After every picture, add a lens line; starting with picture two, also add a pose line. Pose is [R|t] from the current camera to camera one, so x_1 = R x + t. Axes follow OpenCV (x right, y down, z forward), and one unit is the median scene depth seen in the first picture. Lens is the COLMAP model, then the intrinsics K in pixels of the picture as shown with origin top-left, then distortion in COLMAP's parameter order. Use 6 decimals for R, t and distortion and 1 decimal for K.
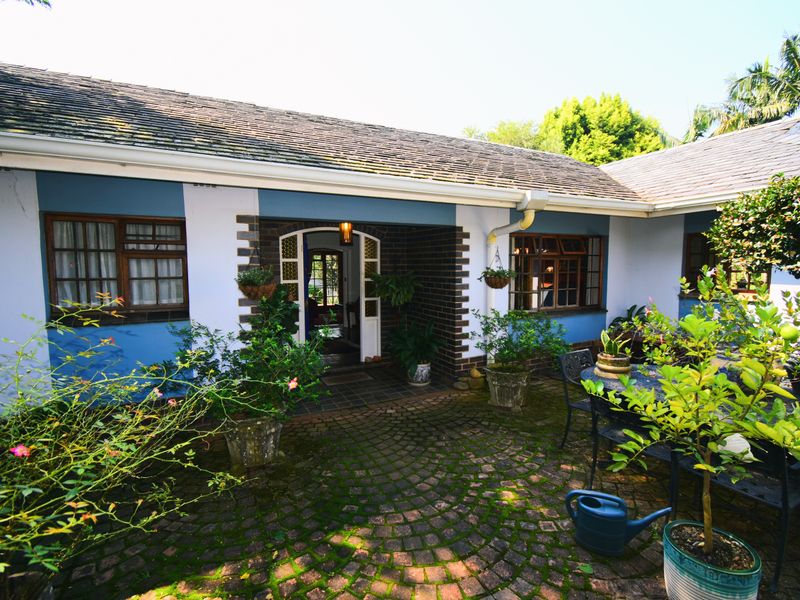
lens RADIAL K [[401.0, 0, 398.6], [0, 401.0, 304.7], [0, 0, 1]] dist [-0.001419, -0.000394]
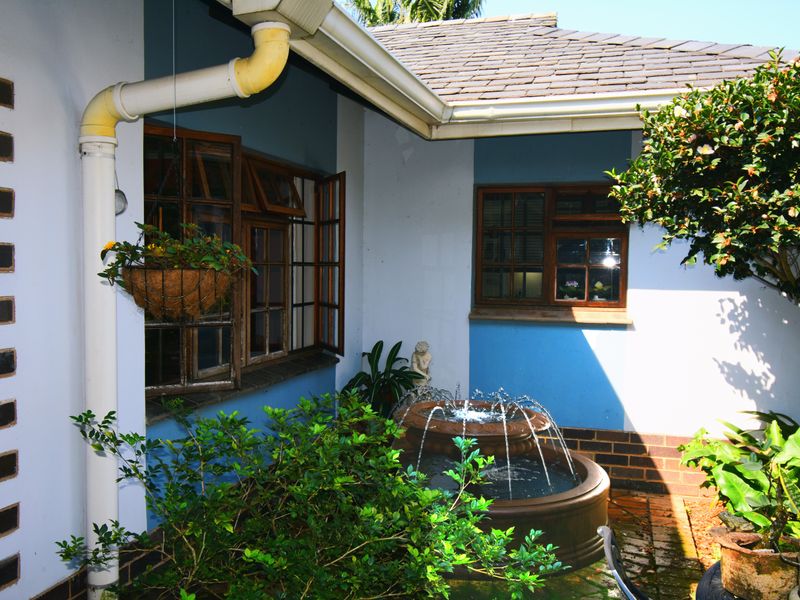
lens RADIAL K [[760.1, 0, 400.0], [0, 760.1, 300.0], [0, 0, 1]] dist [-0.006923, -0.003867]
pose [[0.688566, -0.018452, 0.724939, 0.005744], [0.054570, 0.998160, -0.026426, -0.023405], [-0.723117, 0.057756, 0.688306, 0.458888]]
